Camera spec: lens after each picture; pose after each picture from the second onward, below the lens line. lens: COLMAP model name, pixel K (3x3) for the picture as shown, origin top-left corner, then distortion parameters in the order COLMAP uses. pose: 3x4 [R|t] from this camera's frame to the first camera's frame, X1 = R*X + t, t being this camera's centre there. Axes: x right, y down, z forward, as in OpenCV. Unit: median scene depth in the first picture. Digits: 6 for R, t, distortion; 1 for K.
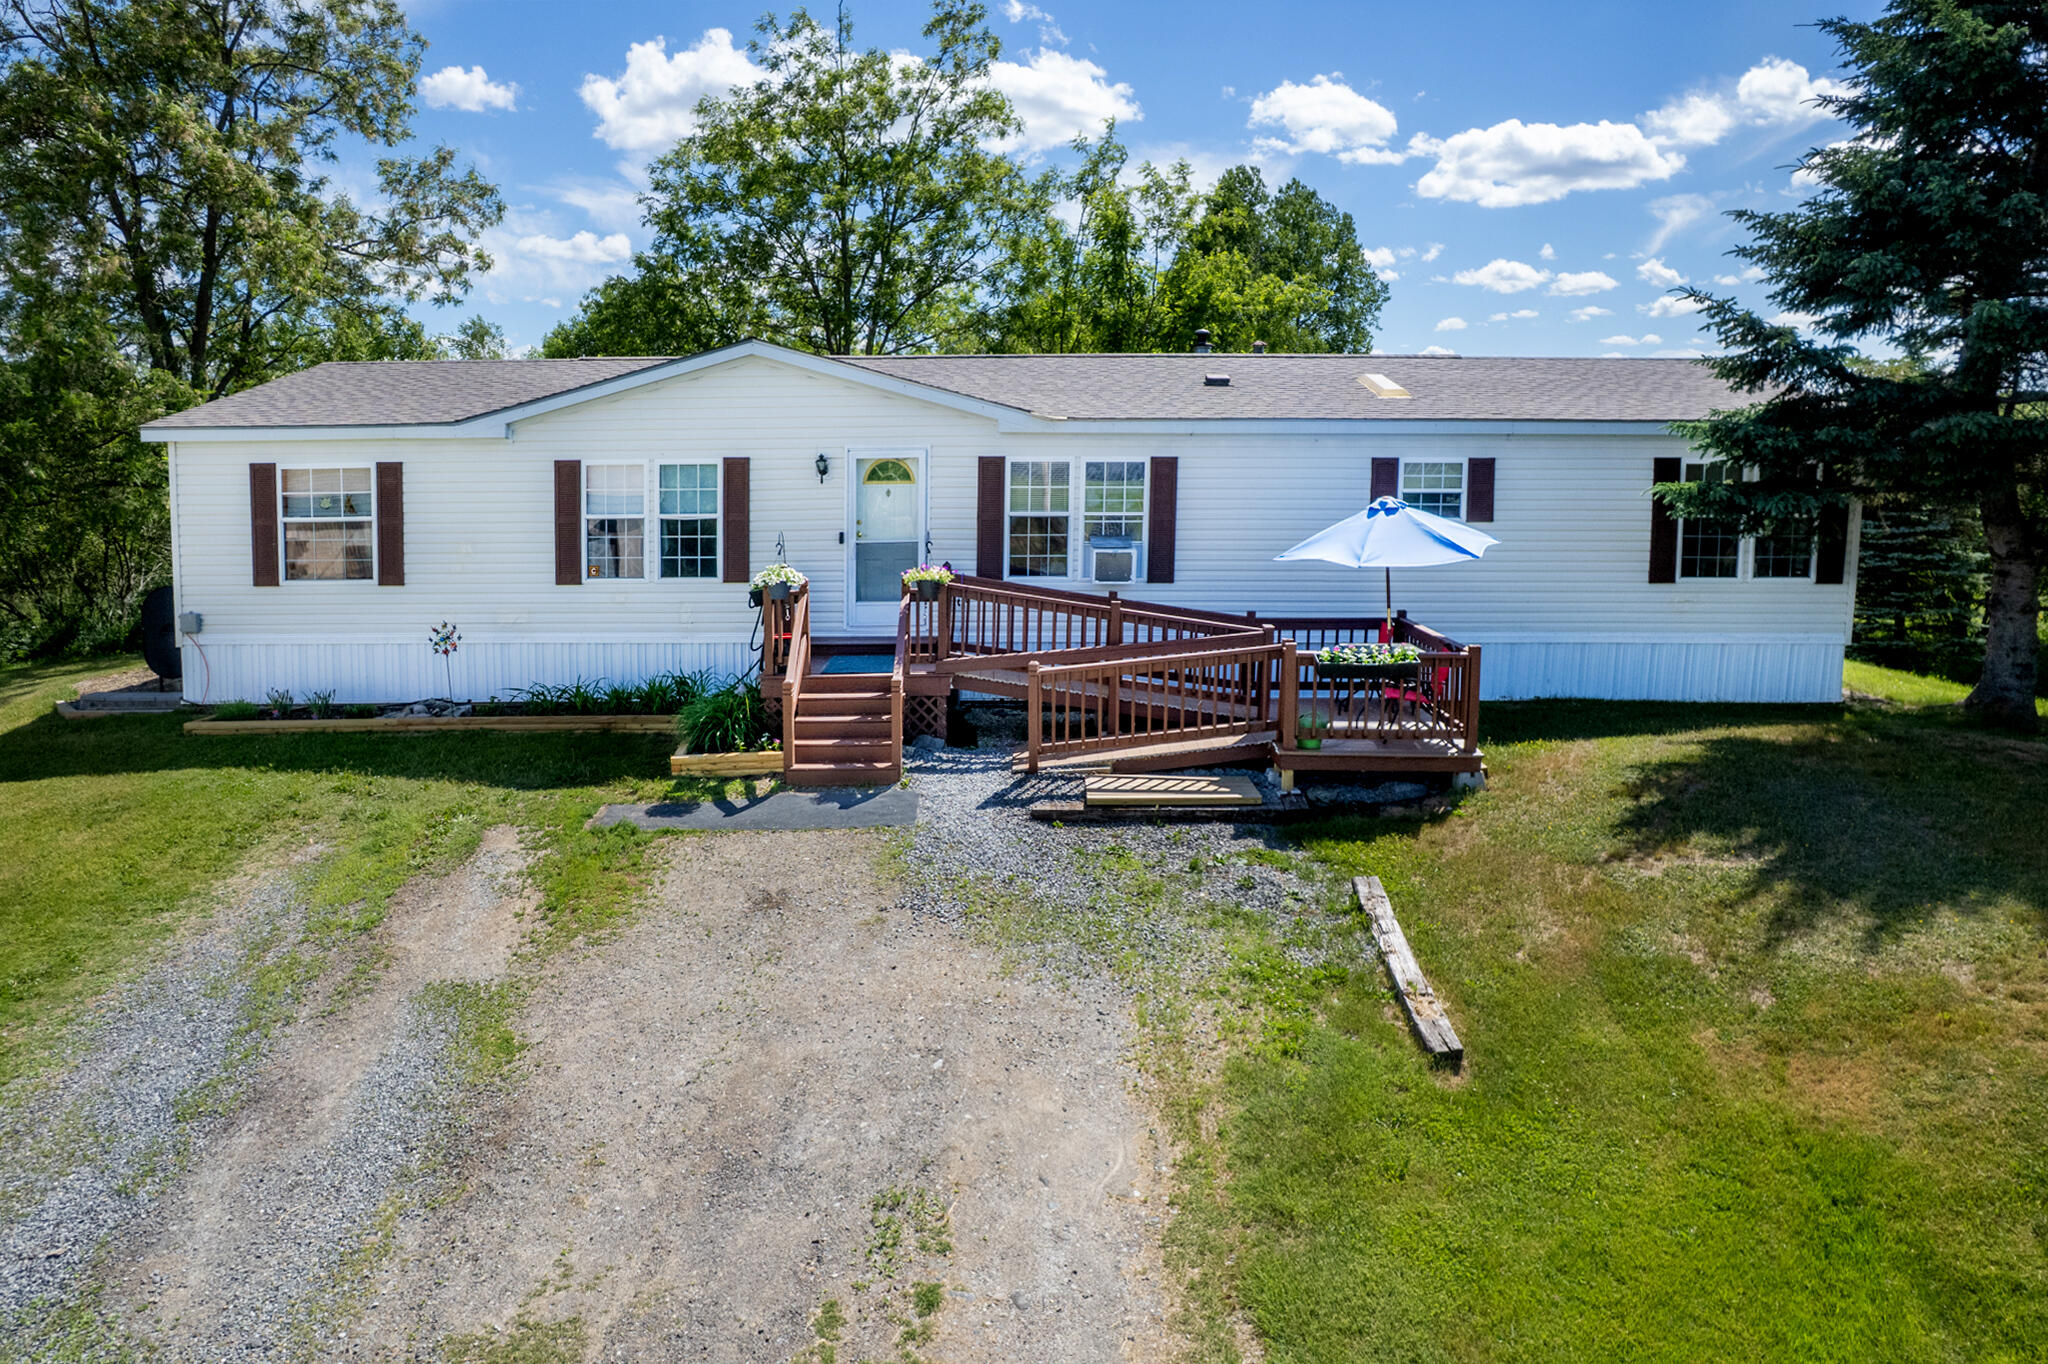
lens RADIAL K [[1291.9, 0, 997.9], [0, 1291.9, 719.3], [0, 0, 1]] dist [-0.052236, 0.027213]
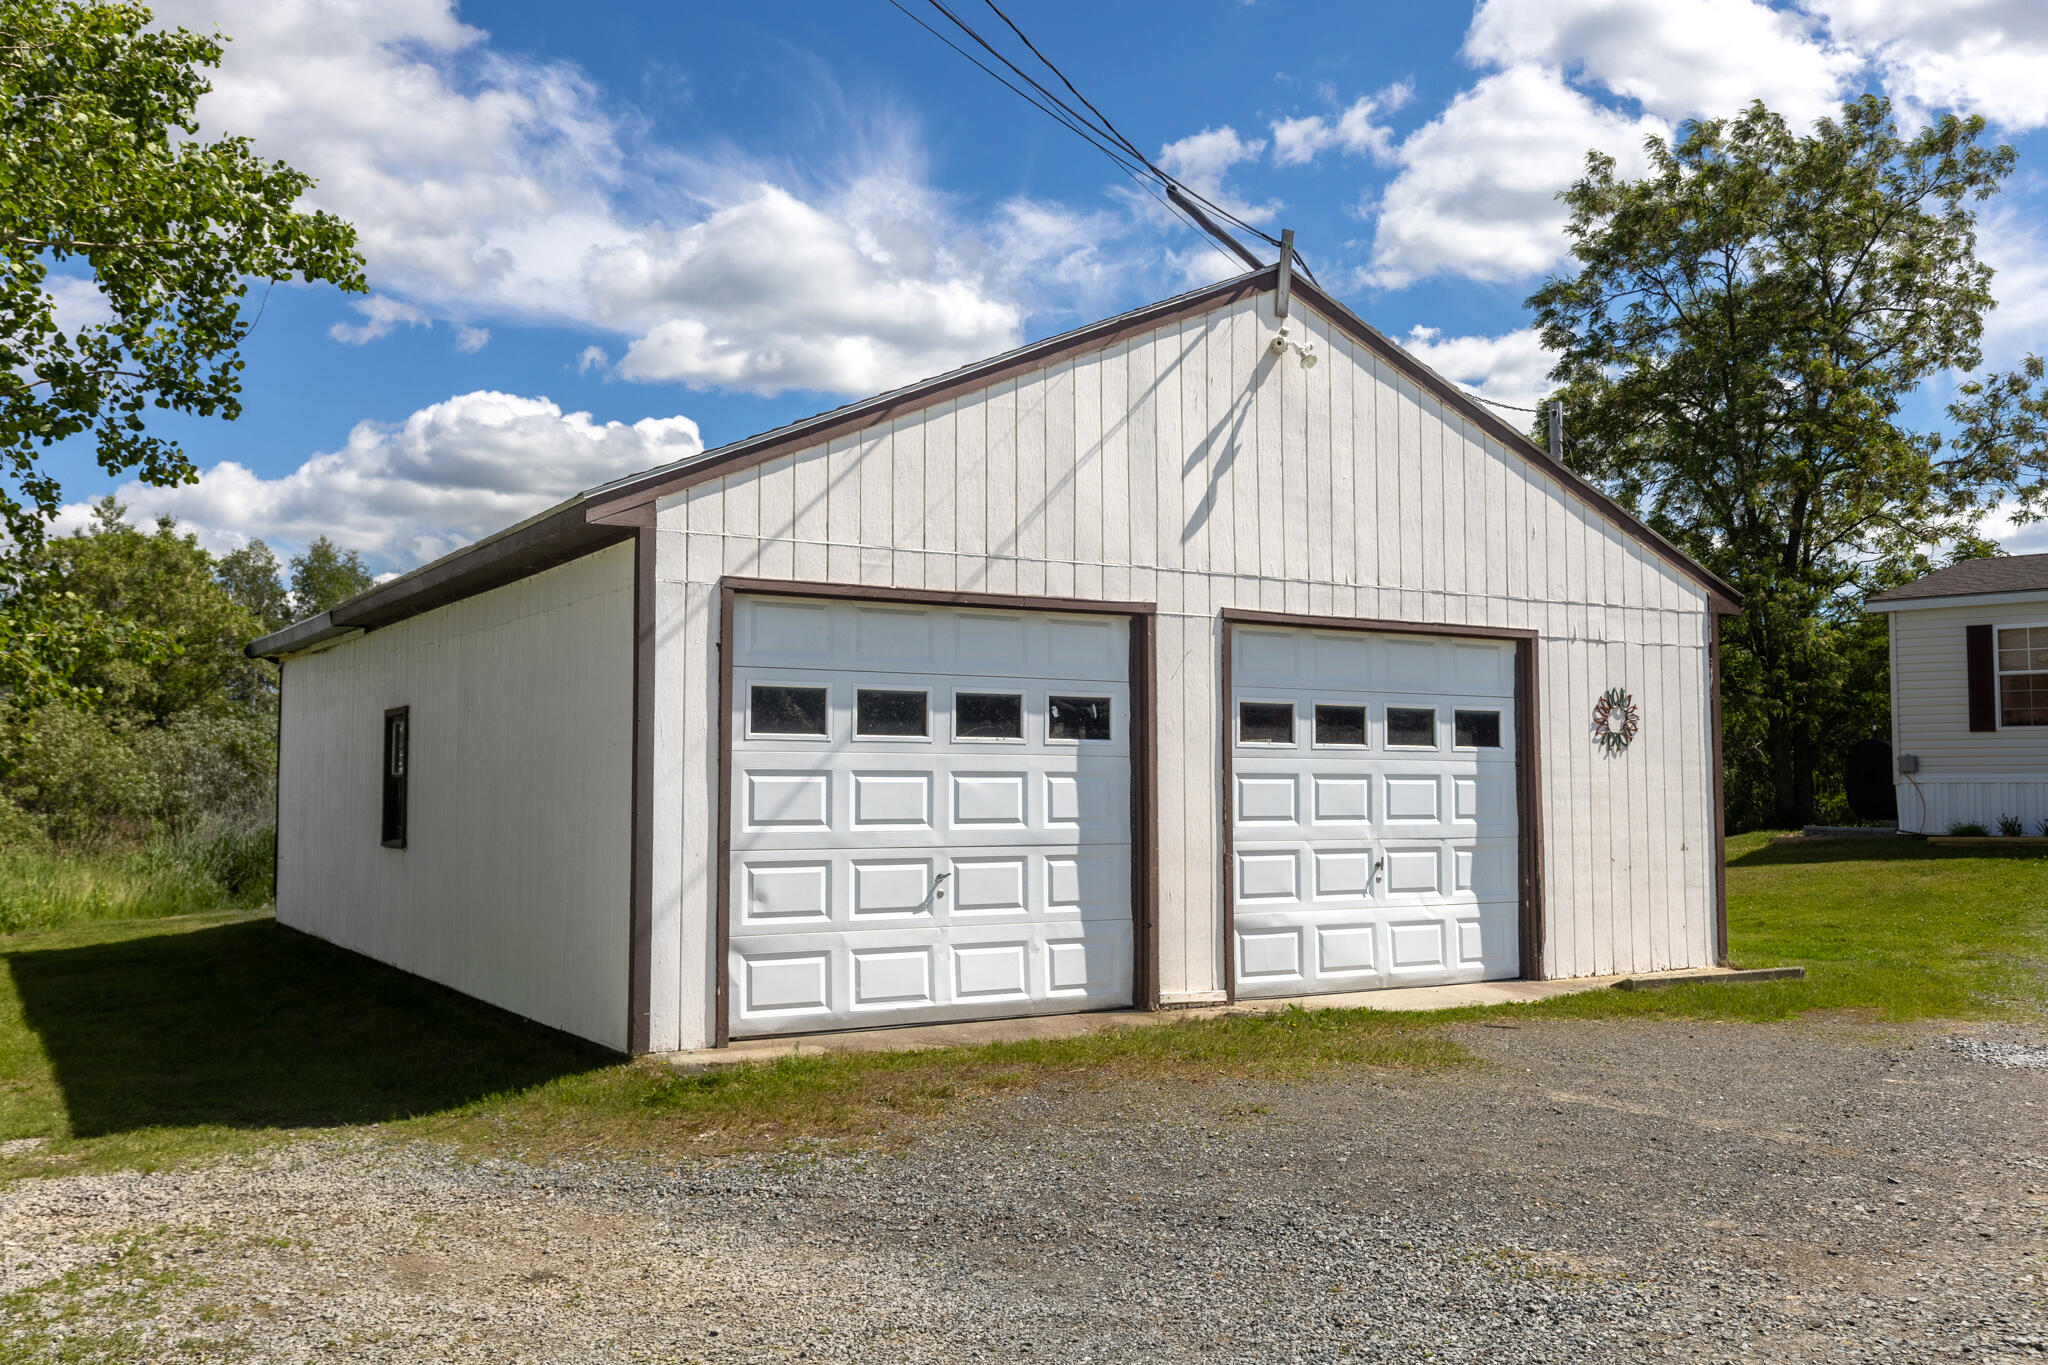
lens RADIAL K [[1720.3, 0, 1088.5], [0, 1720.3, 676.9], [0, 0, 1]] dist [0.004880, 0.023858]
pose [[0.734951, -0.032347, -0.677348, -0.124360], [-0.153579, 0.964968, -0.212722, 0.301222], [0.660500, 0.260367, 0.704236, -0.623616]]
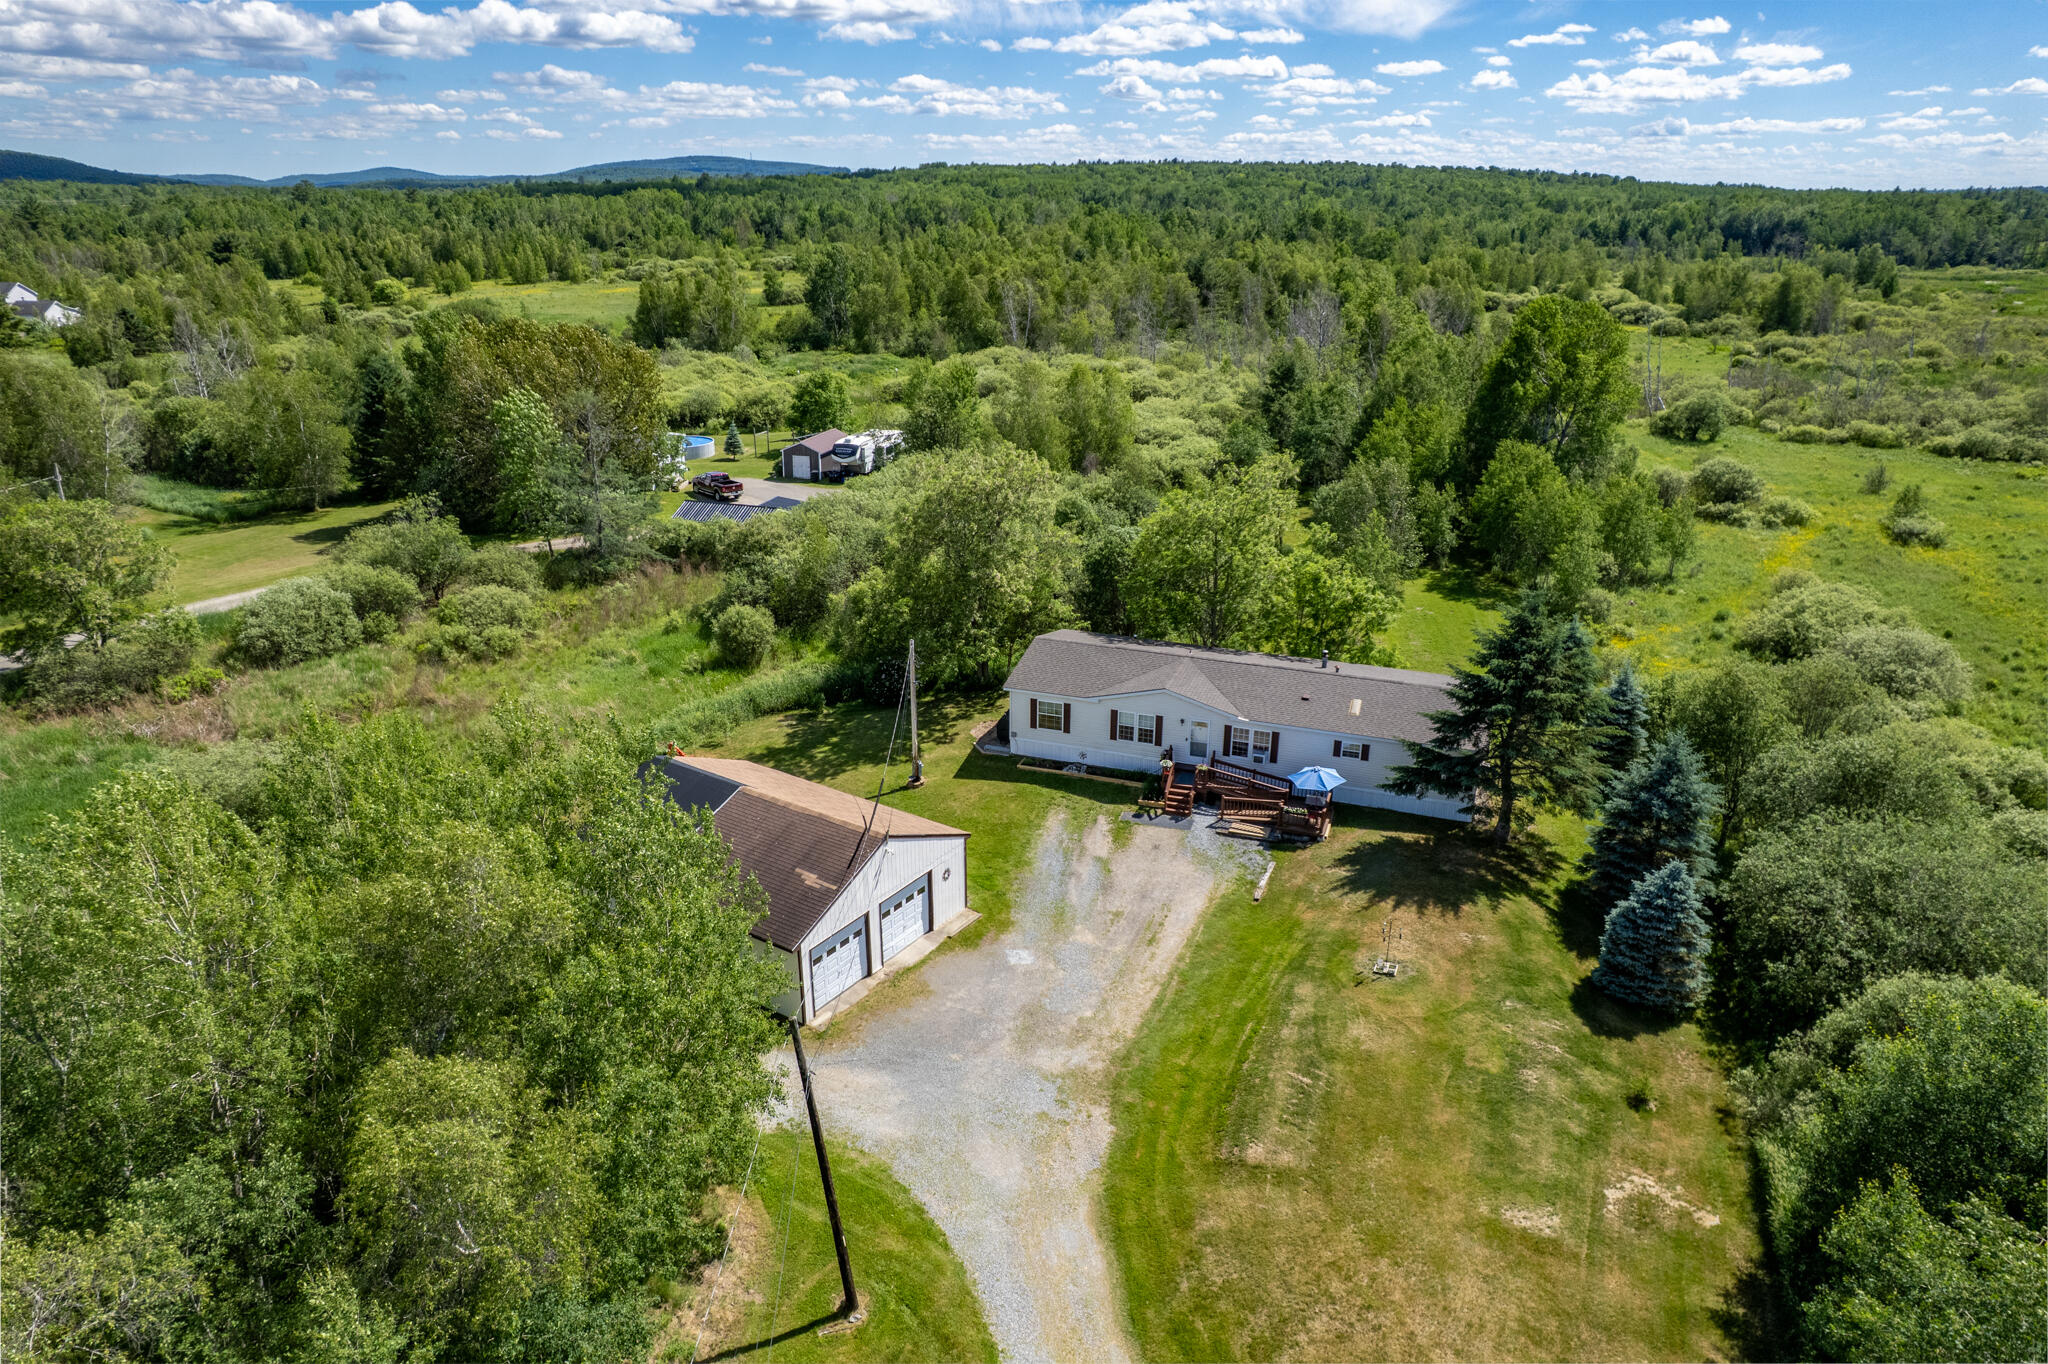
lens RADIAL K [[1291.9, 0, 1030.4], [0, 1291.9, 670.0], [0, 0, 1]] dist [-0.052236, 0.027213]
pose [[0.950691, 0.122600, -0.284879, 0.480059], [-0.082829, 0.985554, 0.147727, -0.843868], [0.298875, -0.116846, 0.947112, -2.601798]]
